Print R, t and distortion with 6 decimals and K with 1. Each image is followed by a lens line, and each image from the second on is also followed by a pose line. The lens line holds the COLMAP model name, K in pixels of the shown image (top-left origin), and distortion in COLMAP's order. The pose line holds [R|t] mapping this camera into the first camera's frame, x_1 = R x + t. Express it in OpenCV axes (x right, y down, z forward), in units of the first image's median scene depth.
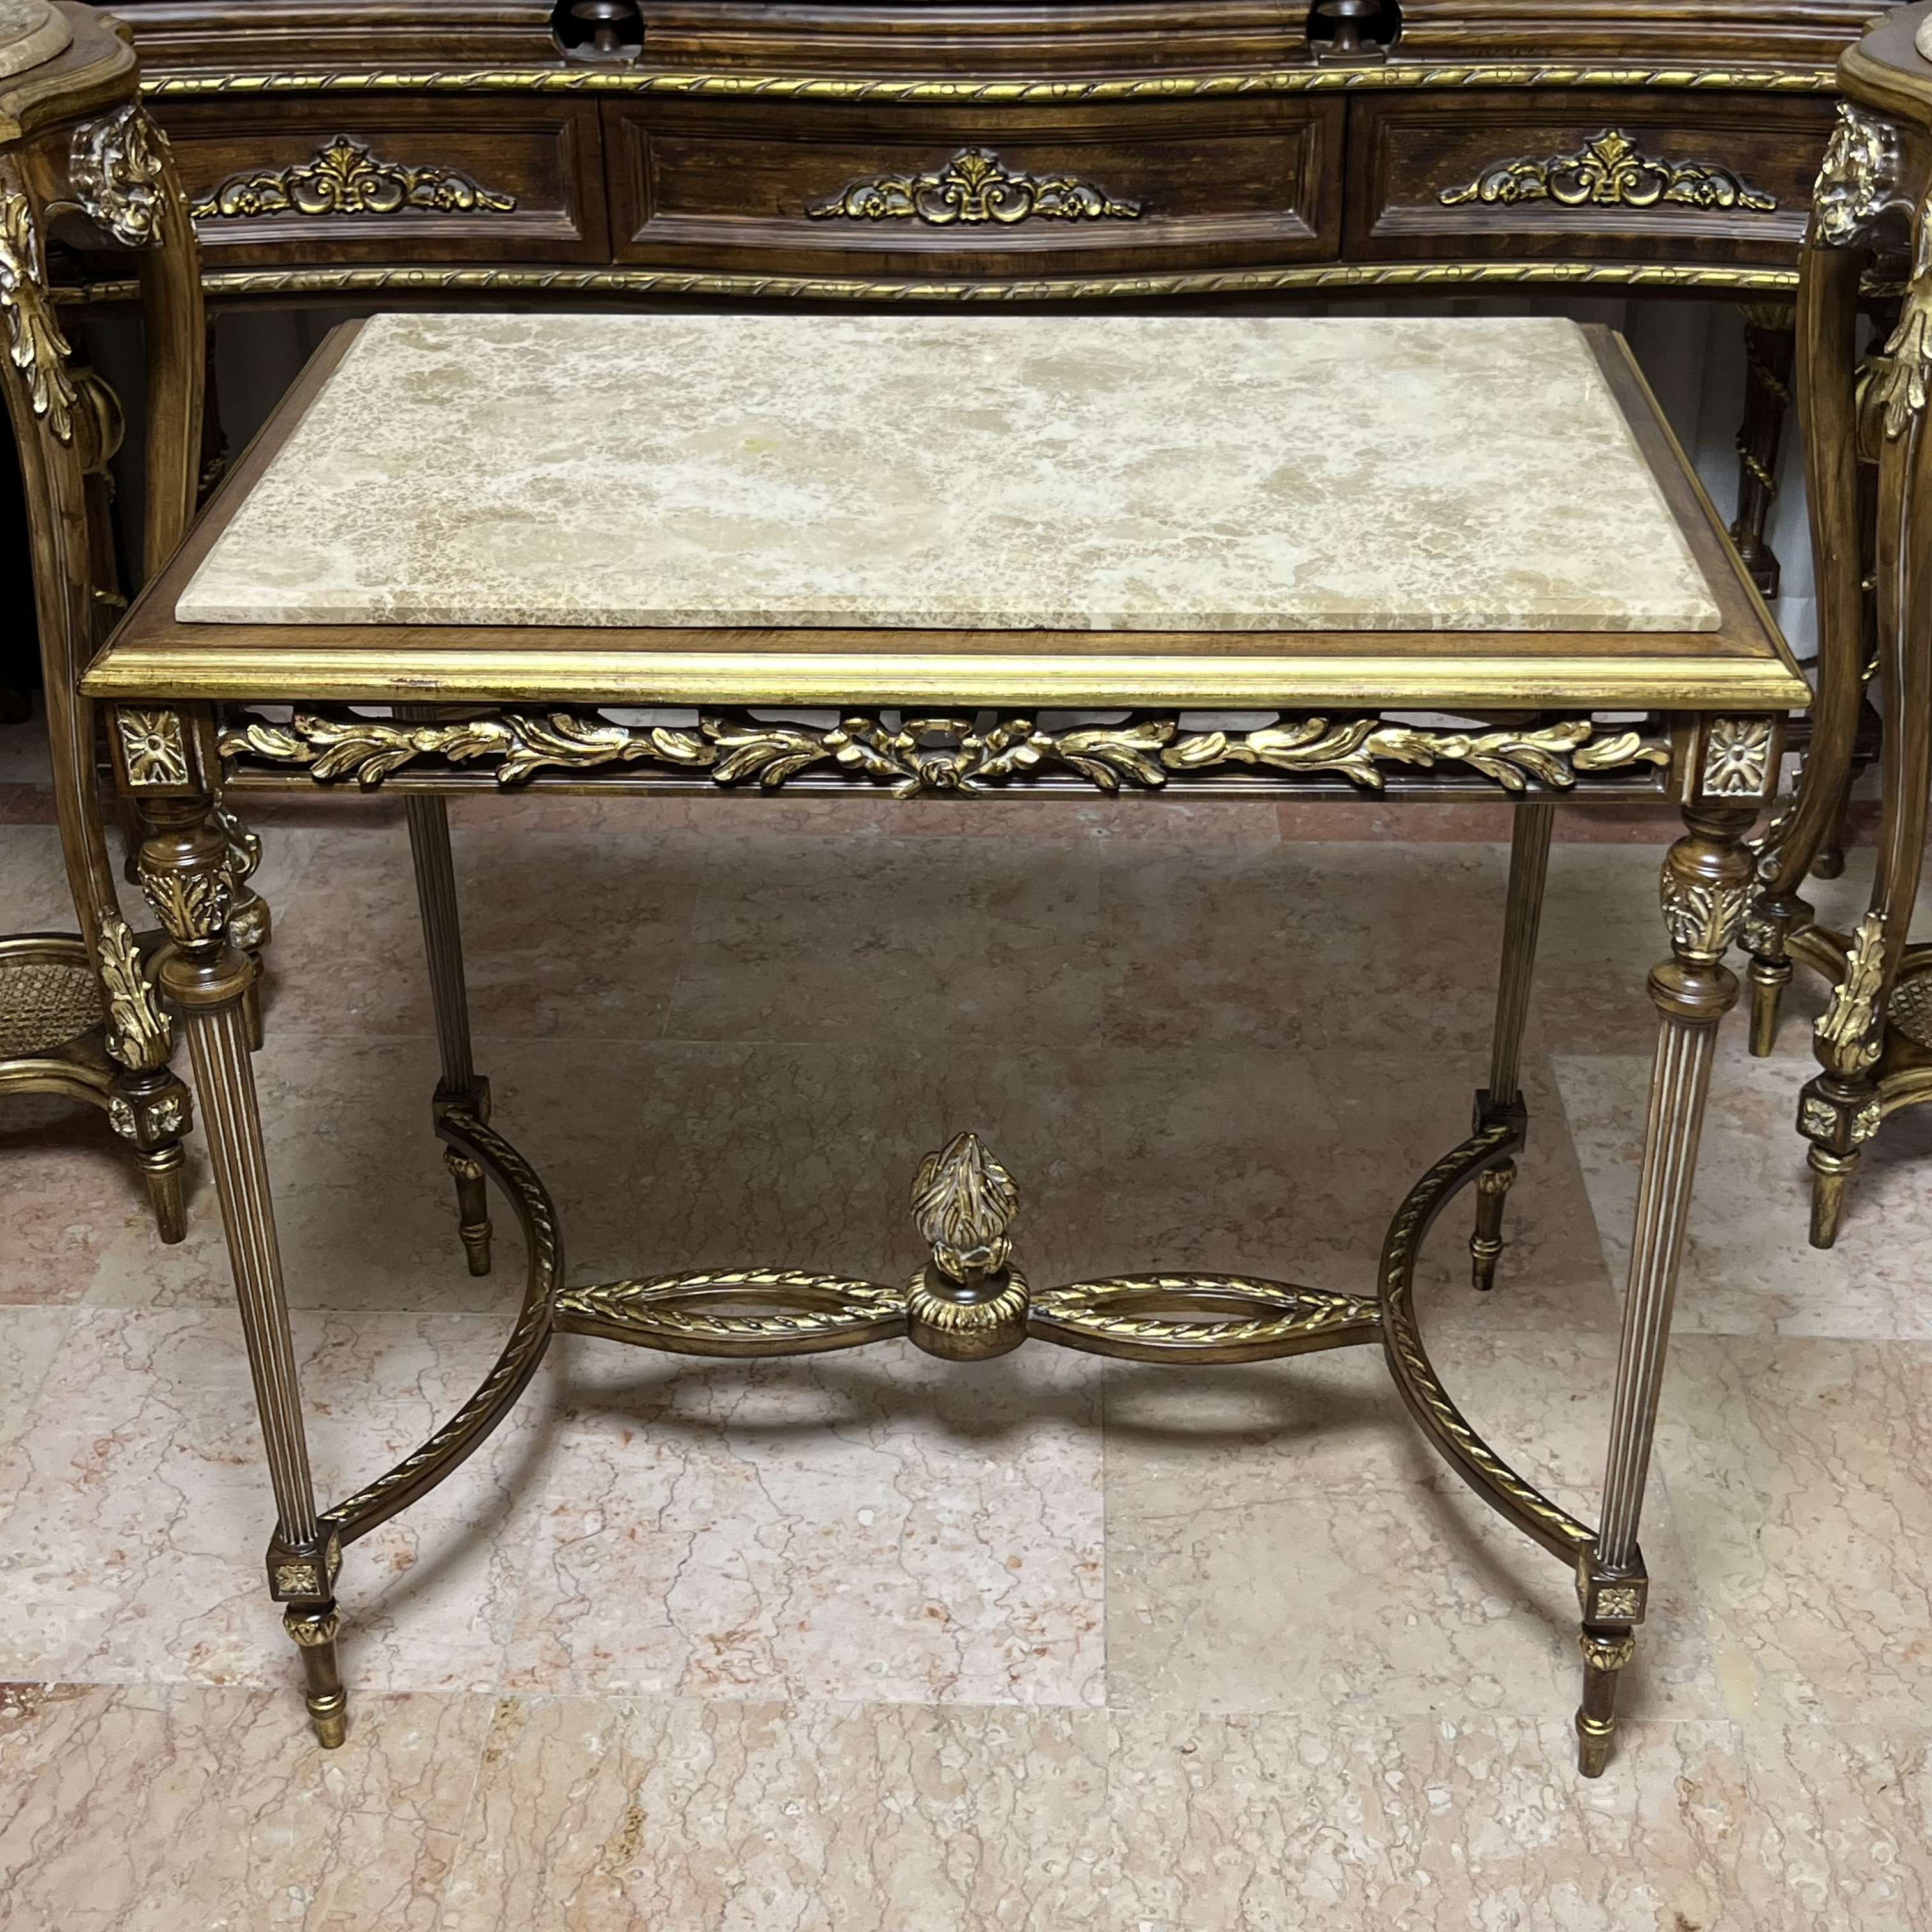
lens RADIAL K [[2921.6, 0, 1002.5], [0, 2921.6, 866.2], [0, 0, 1]] dist [0.025215, 0.000000]
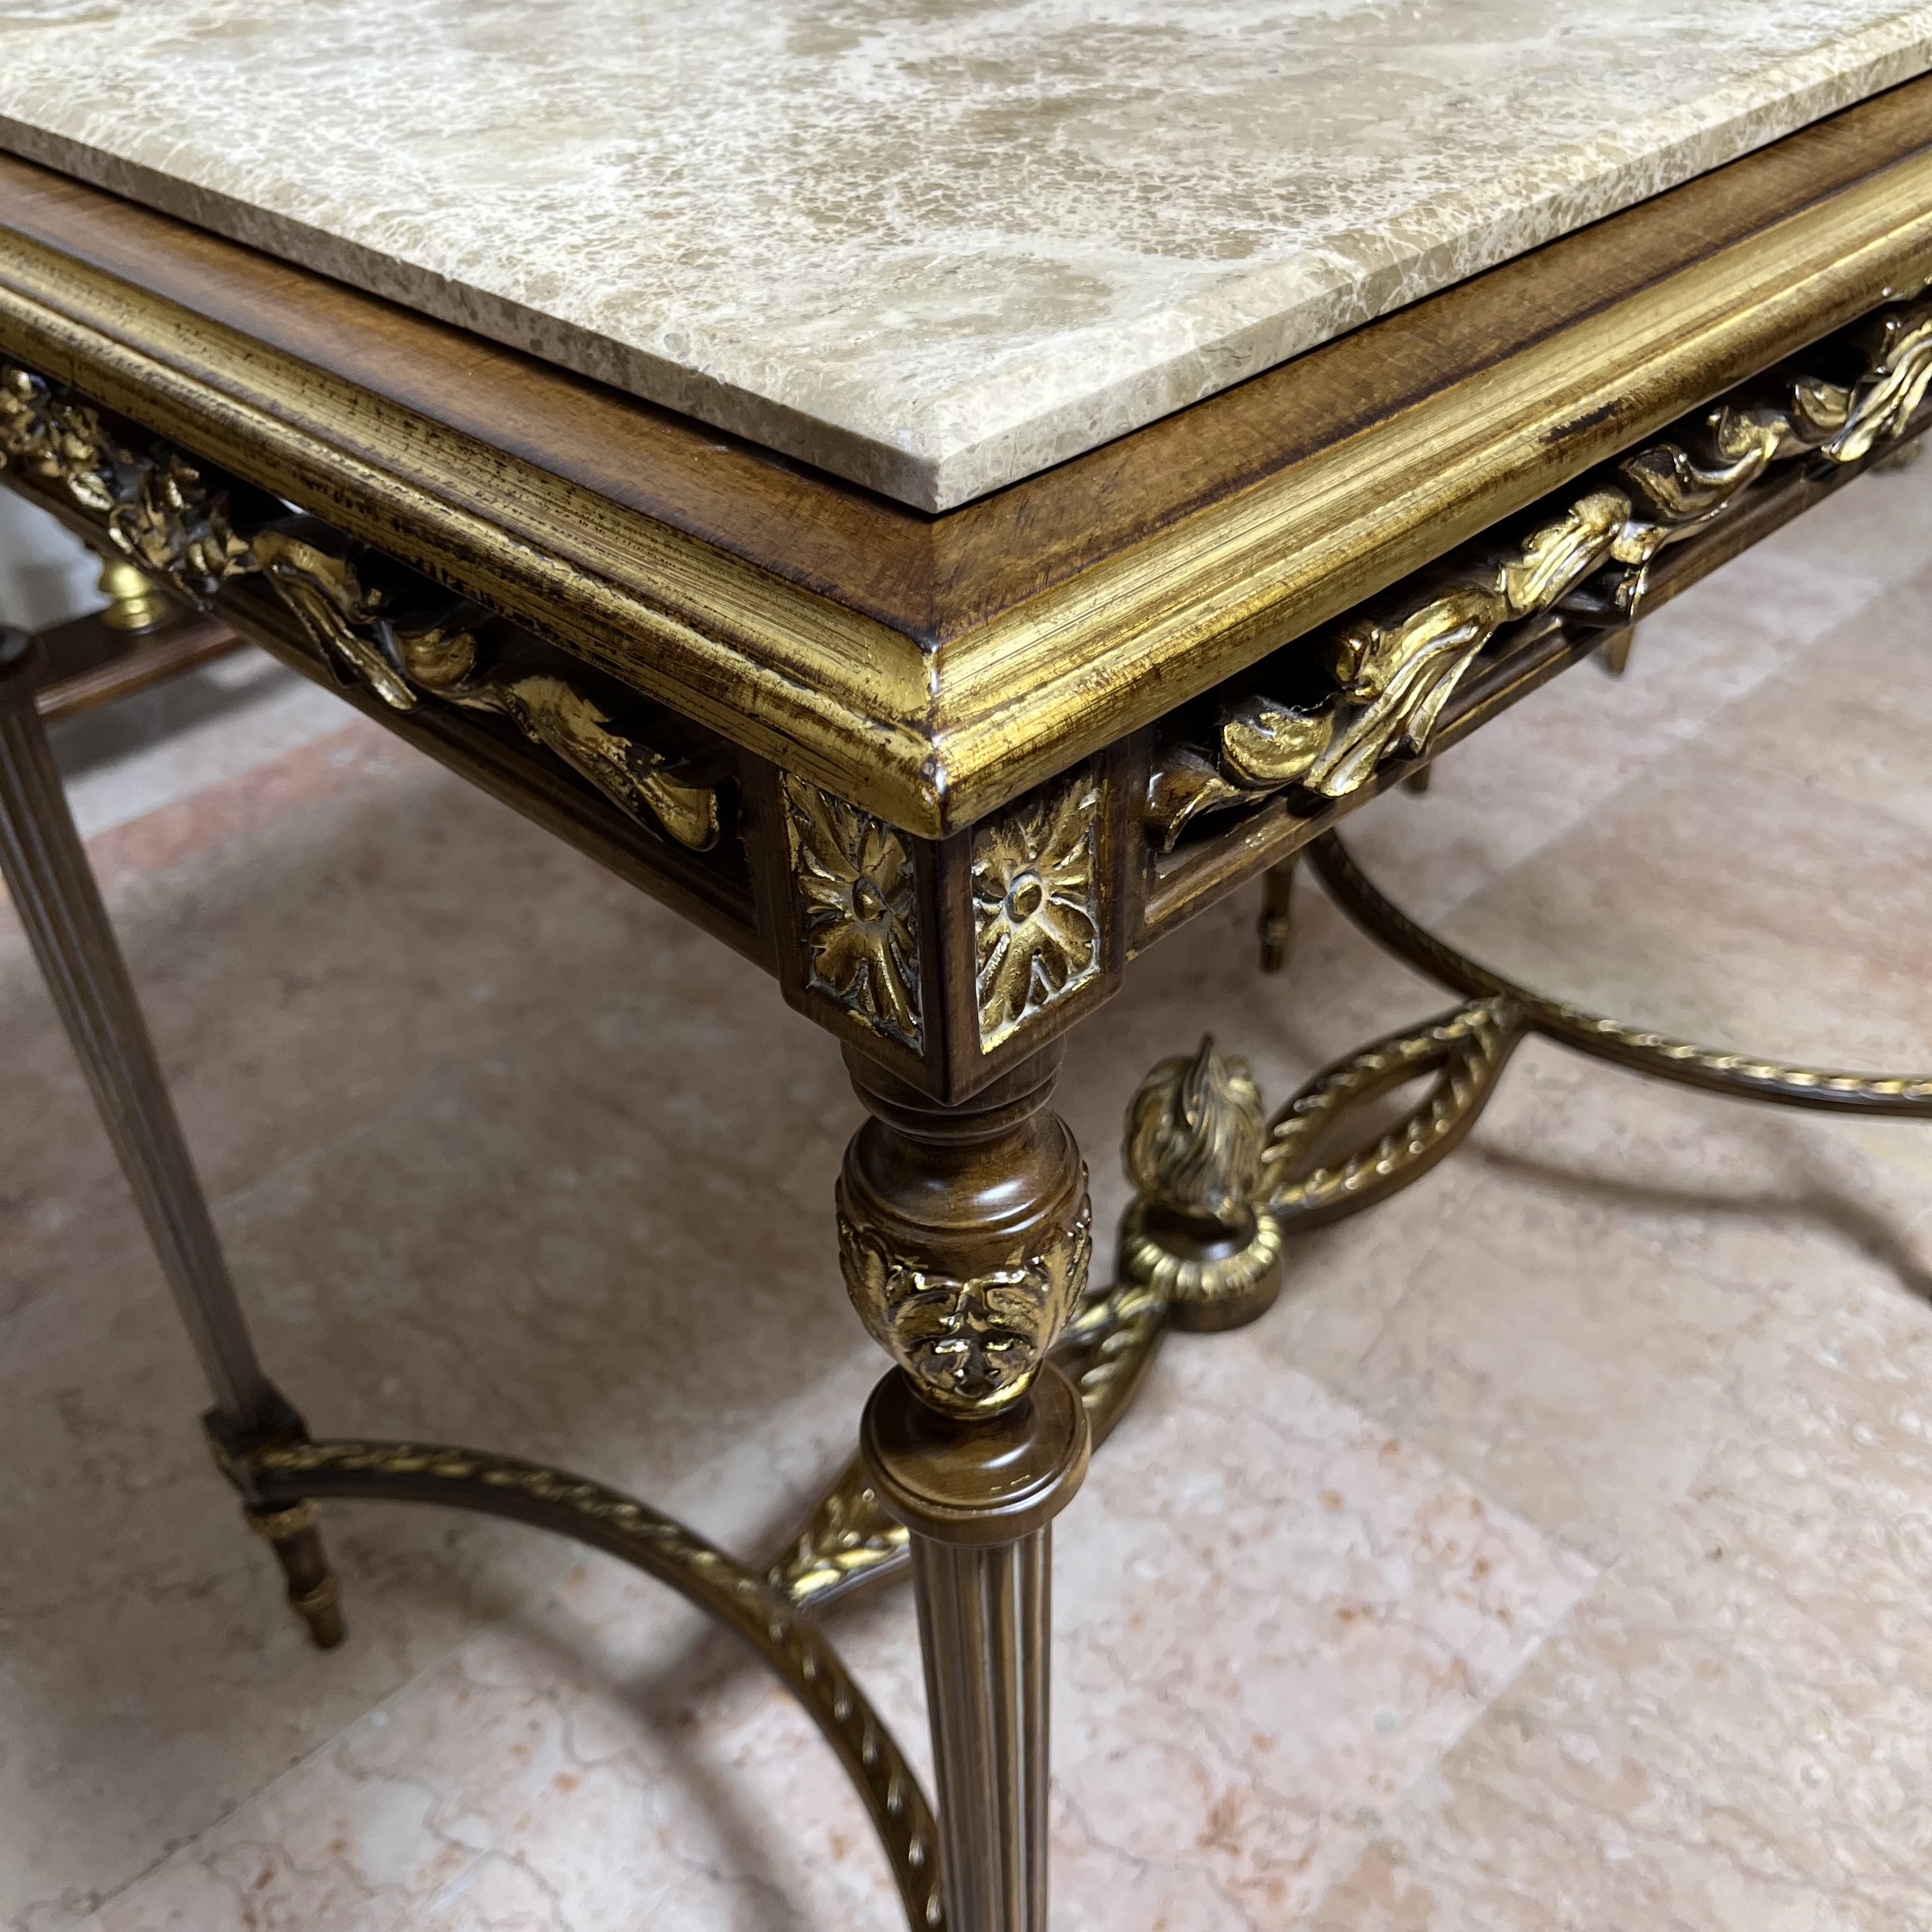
lens RADIAL K [[2026.7, 0, 969.8], [0, 2026.7, 944.9], [0, 0, 1]] dist [0.017900, 0.000000]
pose [[0.681404, -0.443451, 0.582271, -0.323931], [0.371147, 0.895034, 0.247312, -0.071994], [-0.630823, 0.047589, 0.774466, 0.636942]]
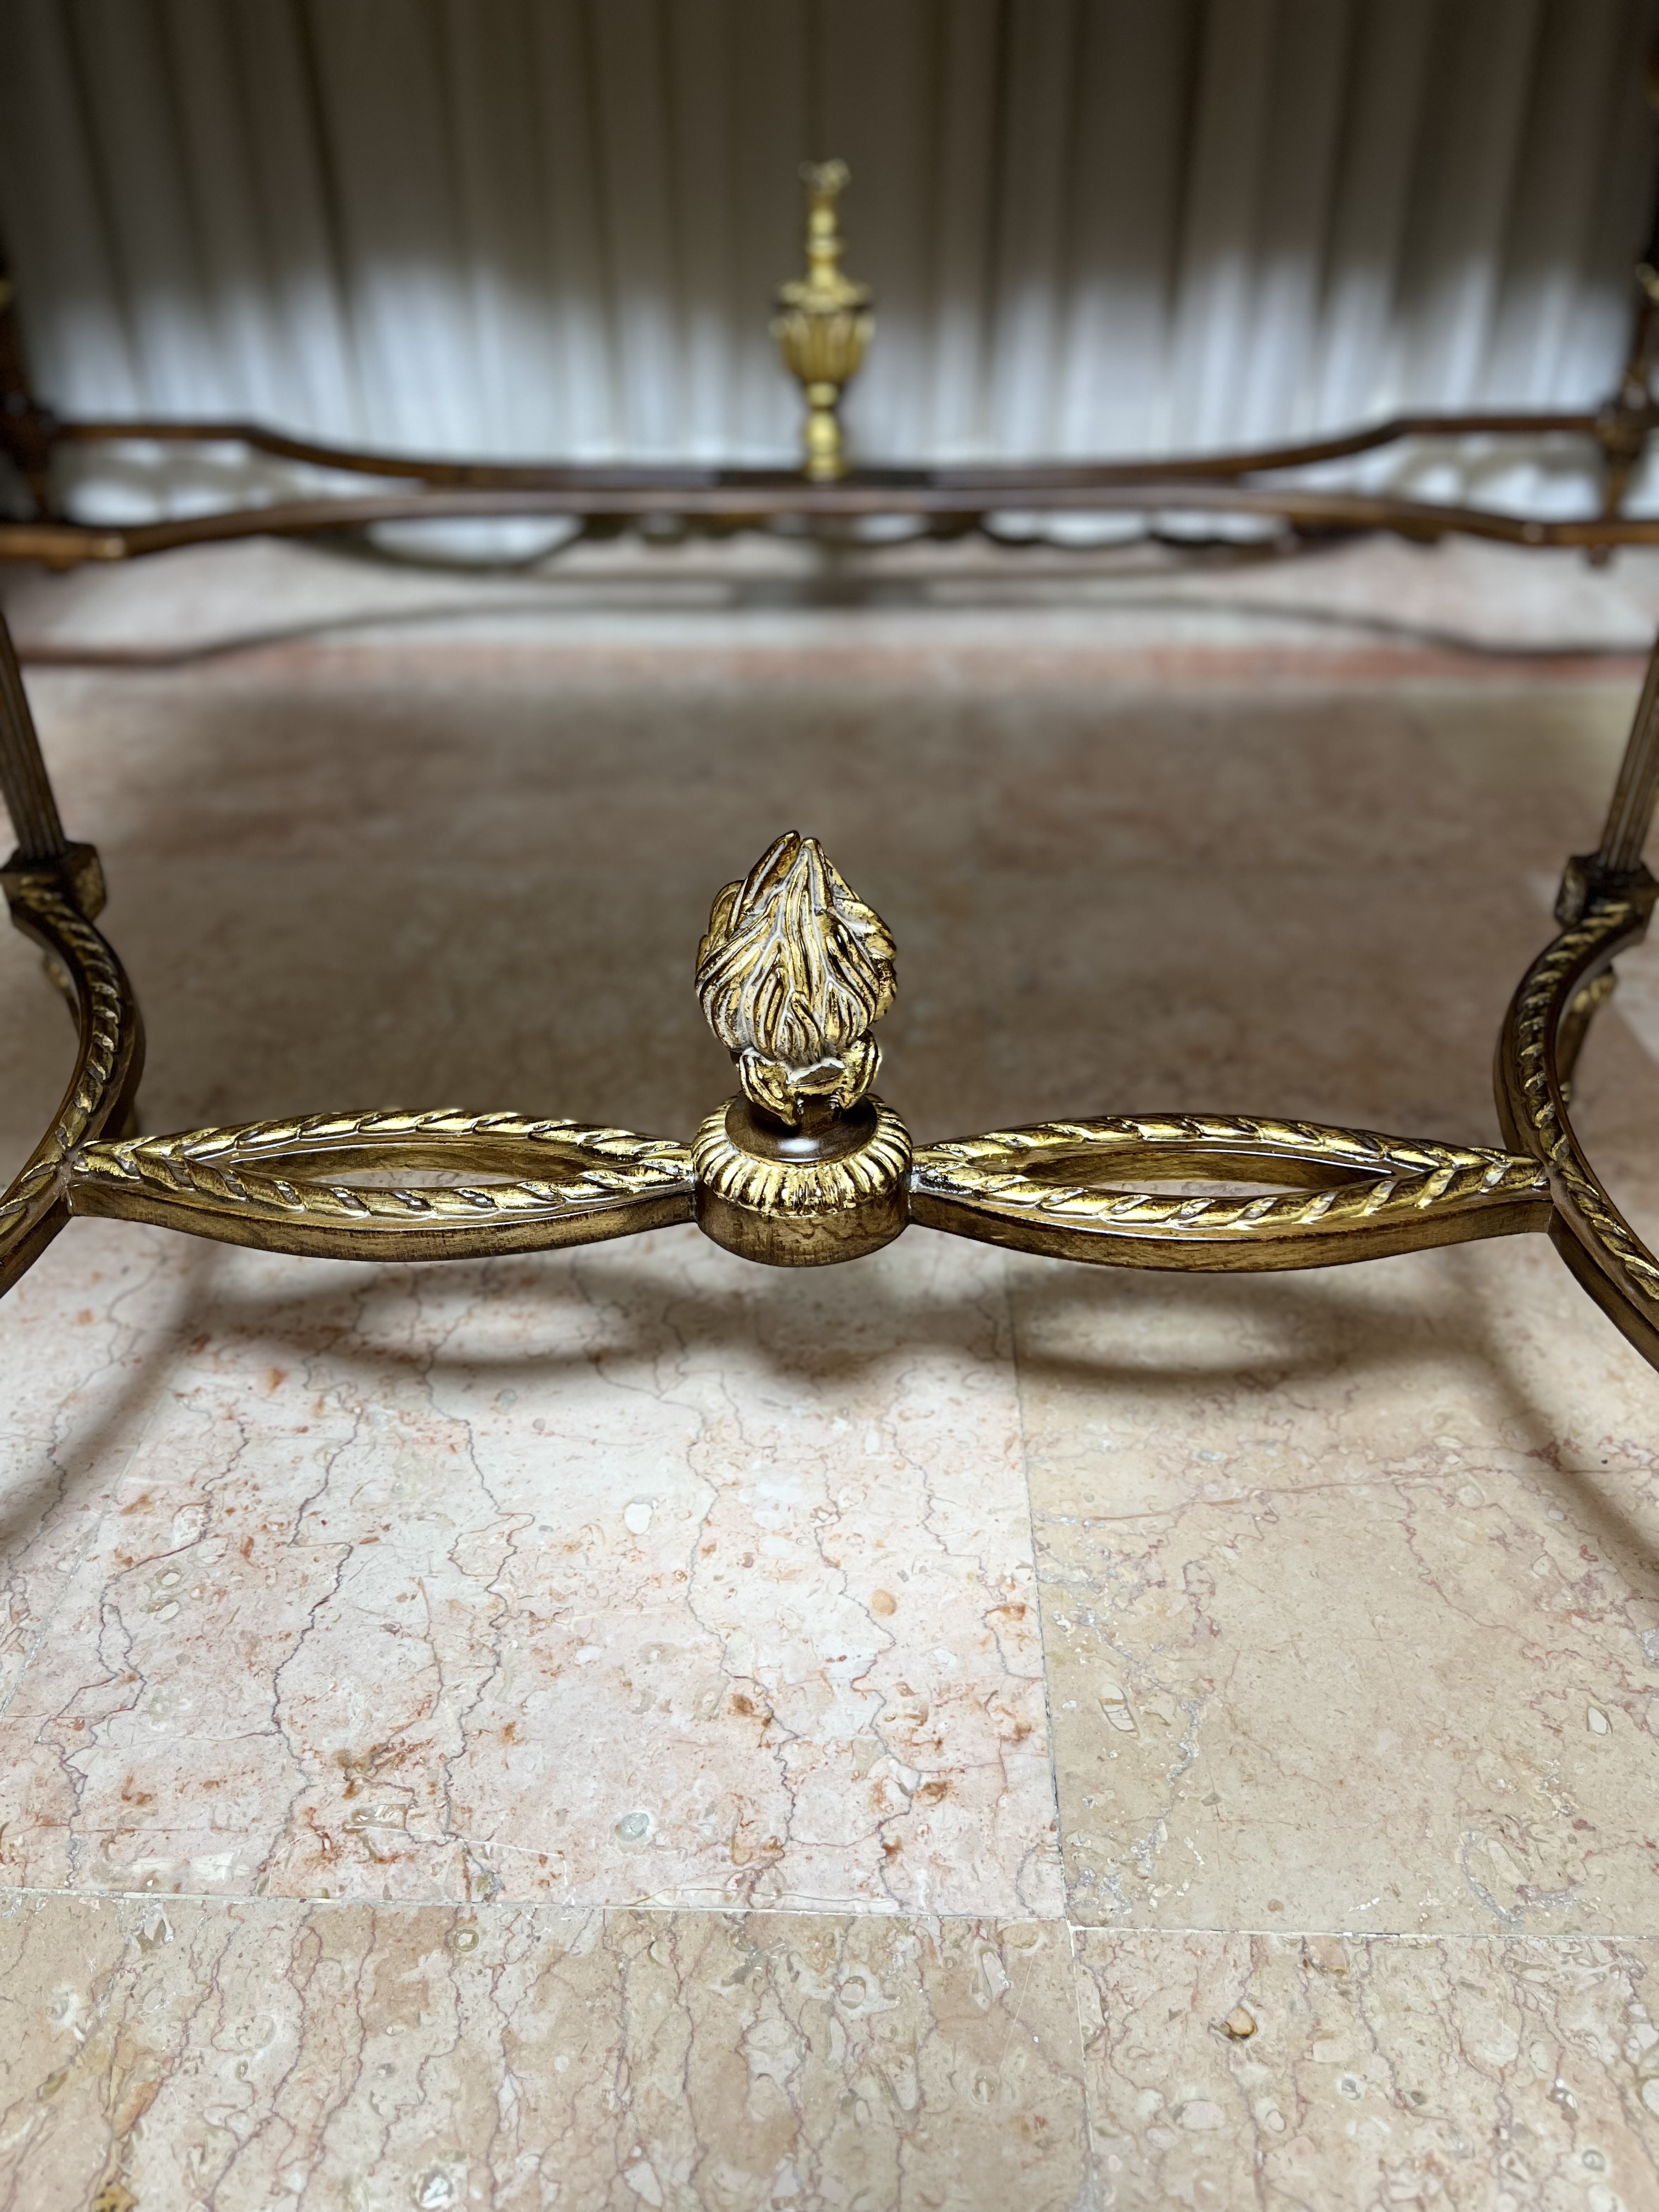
lens RADIAL K [[1725.1, 0, 842.2], [0, 1725.1, 1095.1], [0, 0, 1]] dist [0.031082, -0.046688]
pose [[0.999990, -0.001148, 0.004345, -0.005831], [0.000782, 0.996530, 0.083235, 0.109342], [-0.004426, -0.083231, 0.996520, 0.674082]]
